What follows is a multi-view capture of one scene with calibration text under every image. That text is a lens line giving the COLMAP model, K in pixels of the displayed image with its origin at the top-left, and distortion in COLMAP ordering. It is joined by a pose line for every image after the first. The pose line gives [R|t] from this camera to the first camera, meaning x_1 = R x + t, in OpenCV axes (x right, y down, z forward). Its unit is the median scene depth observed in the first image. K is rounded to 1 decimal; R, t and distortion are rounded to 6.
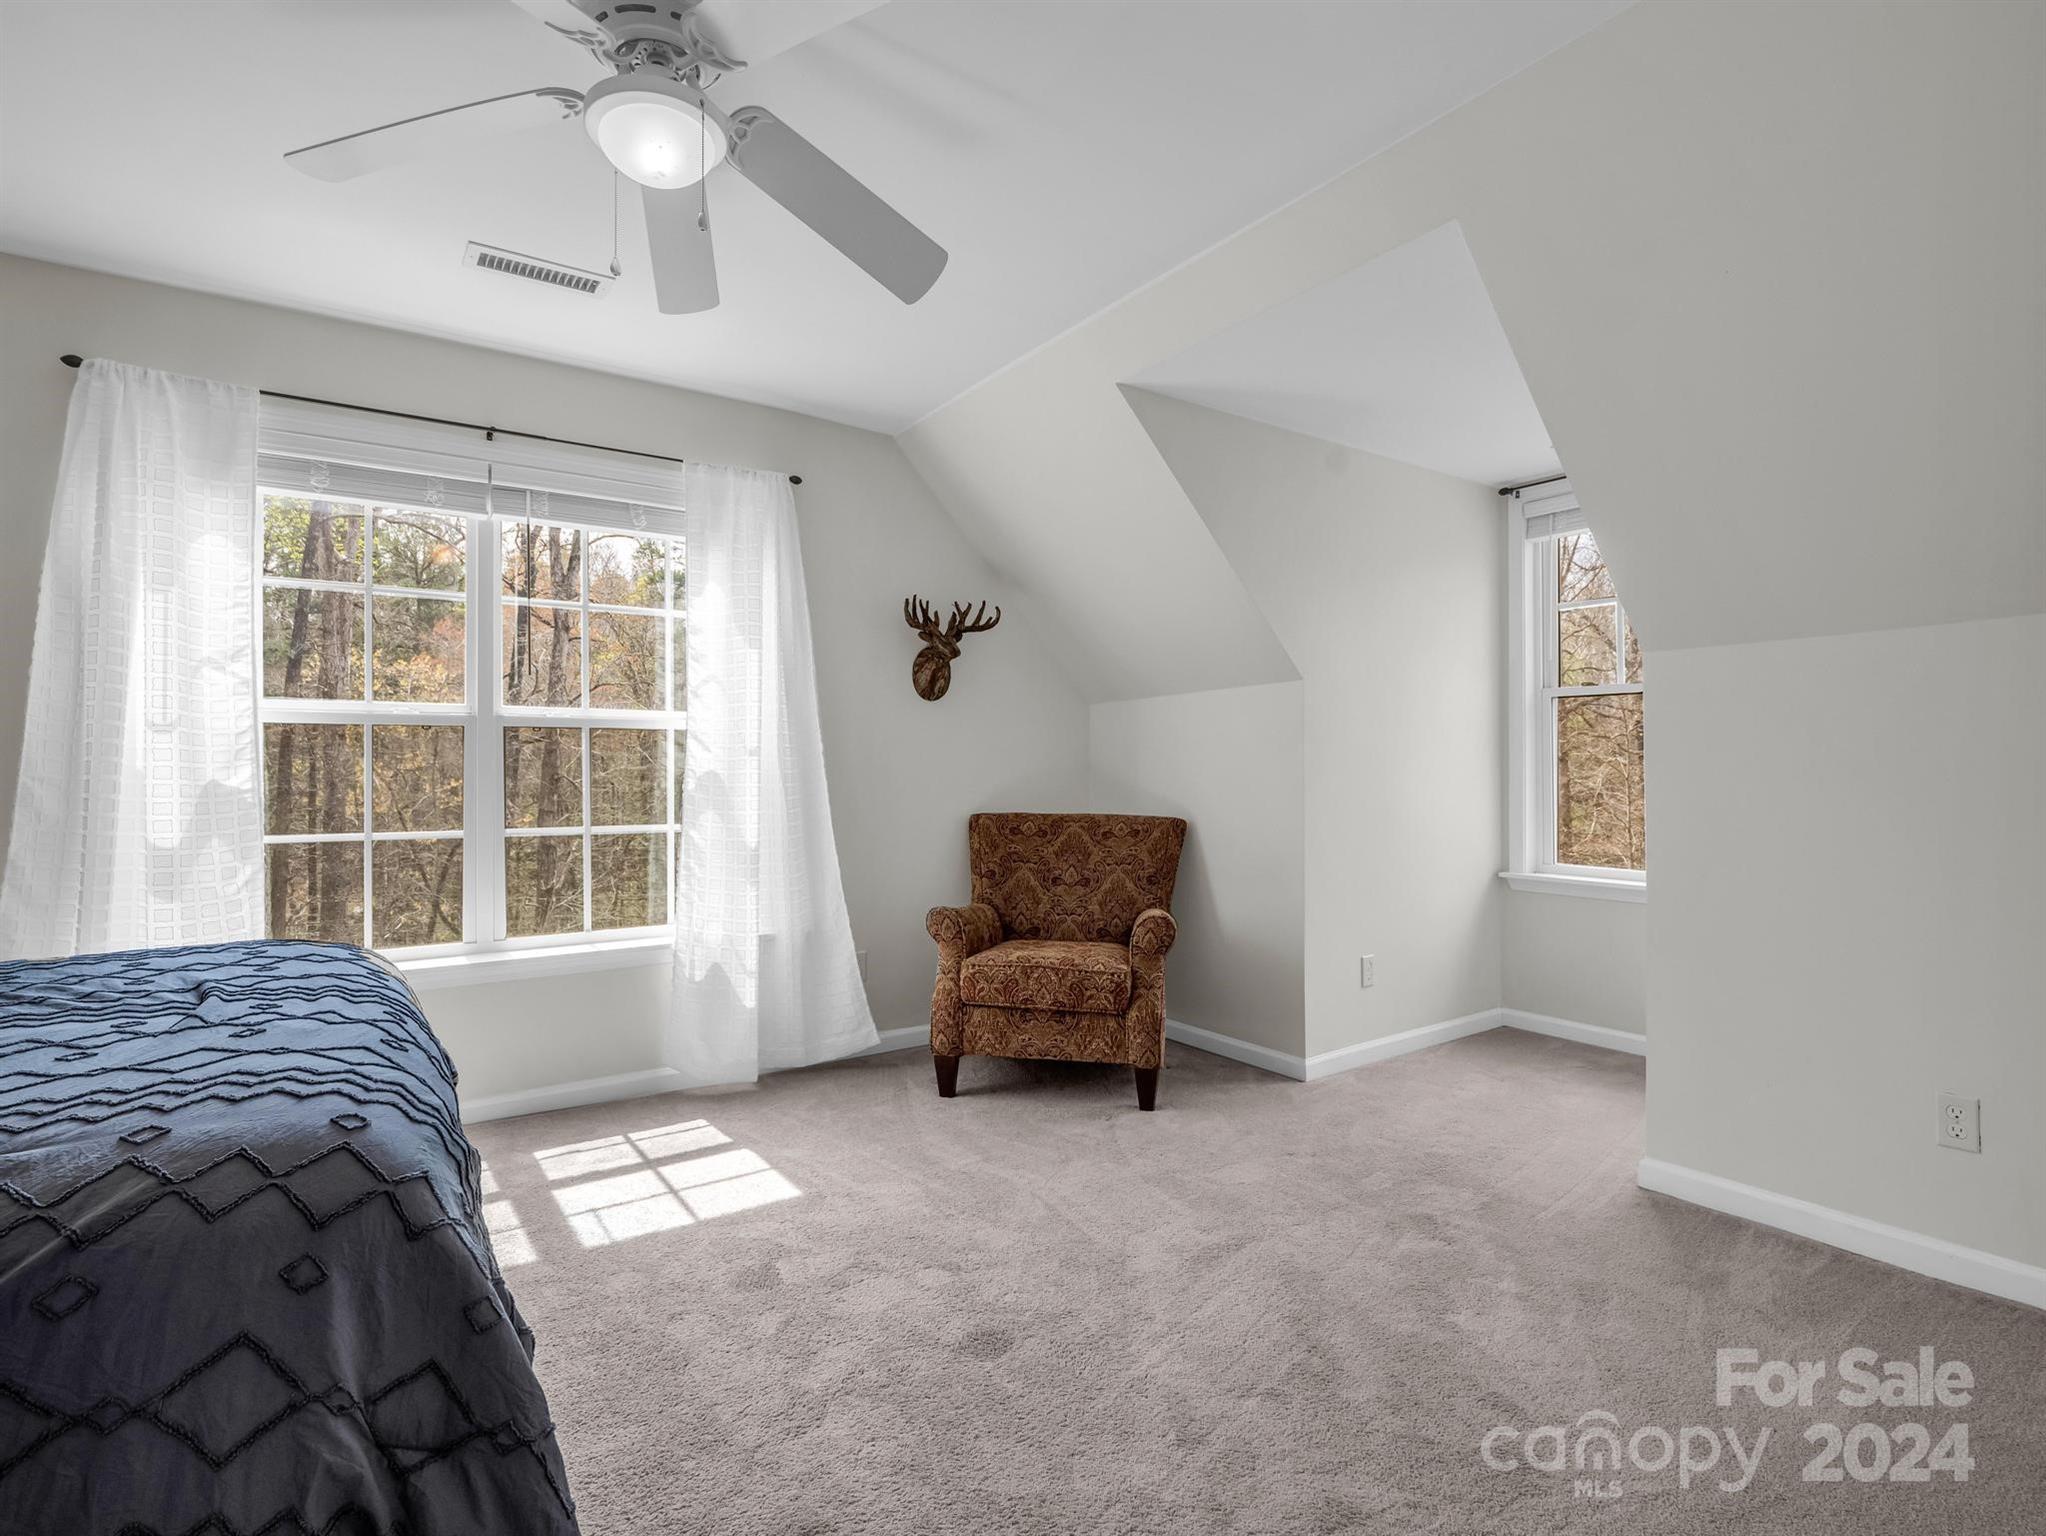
lens RADIAL K [[1049.3, 0, 1023.0], [0, 1049.3, 768.0], [0, 0, 1]] dist [-0.000494, -0.000134]
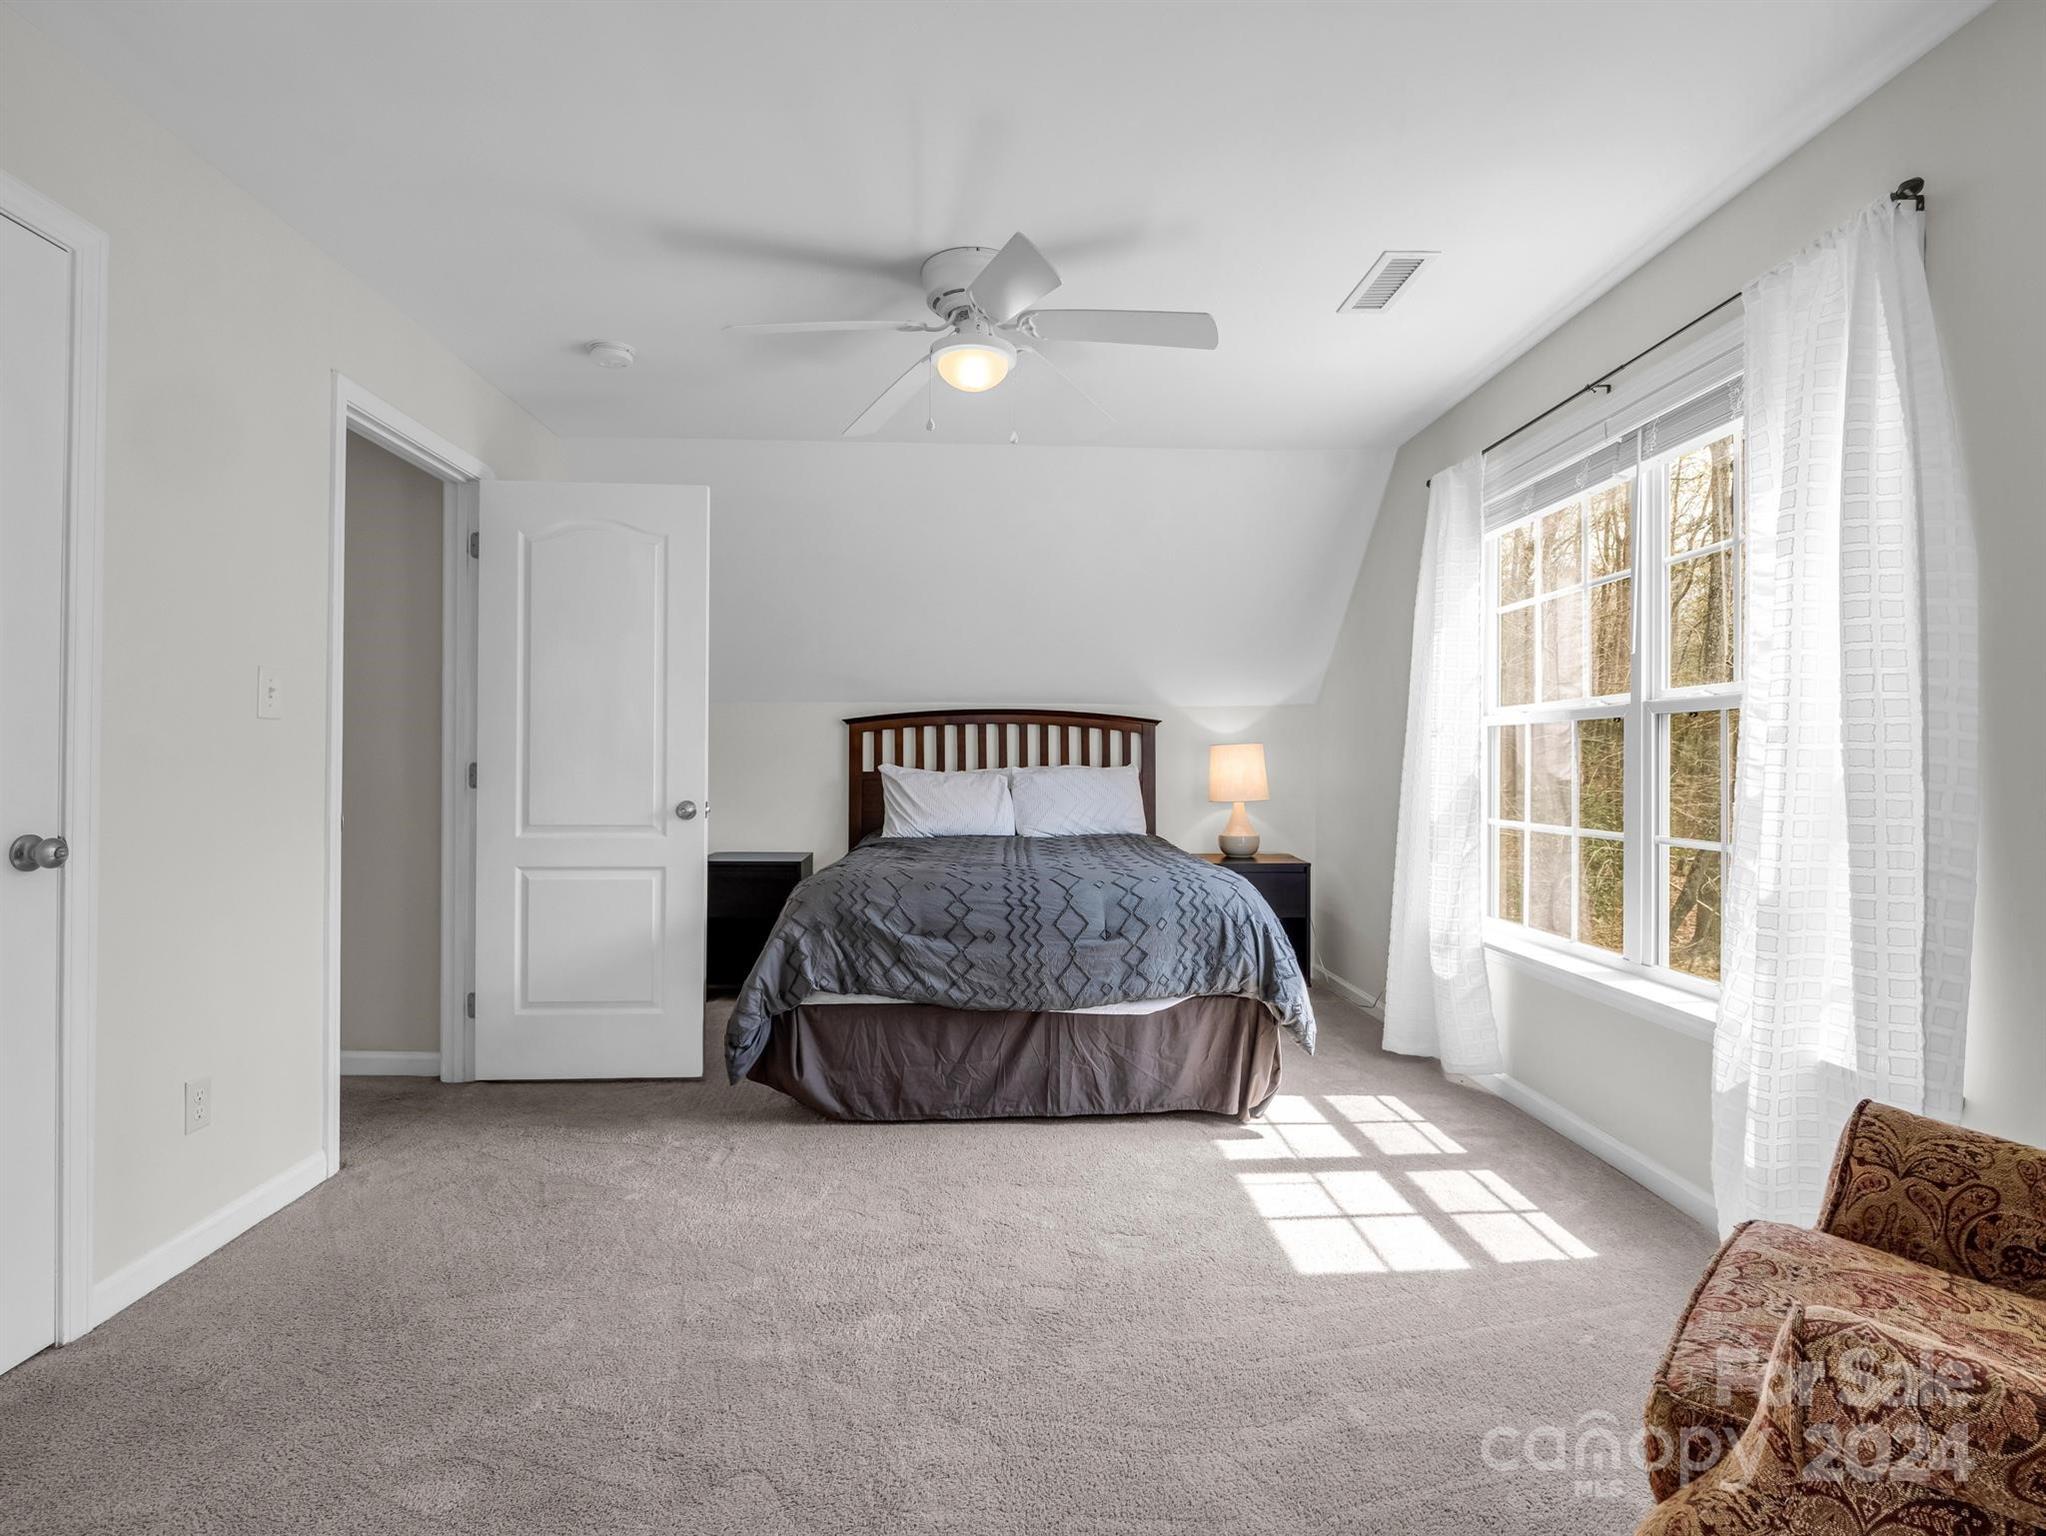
lens RADIAL K [[1049.3, 0, 1023.0], [0, 1049.3, 768.0], [0, 0, 1]] dist [-0.000494, -0.000134]
pose [[-0.544595, 0.001370, -0.838698, 0.563930], [-0.014801, 0.999827, 0.011244, 0.001524], [0.838568, 0.018537, -0.544481, 1.183944]]
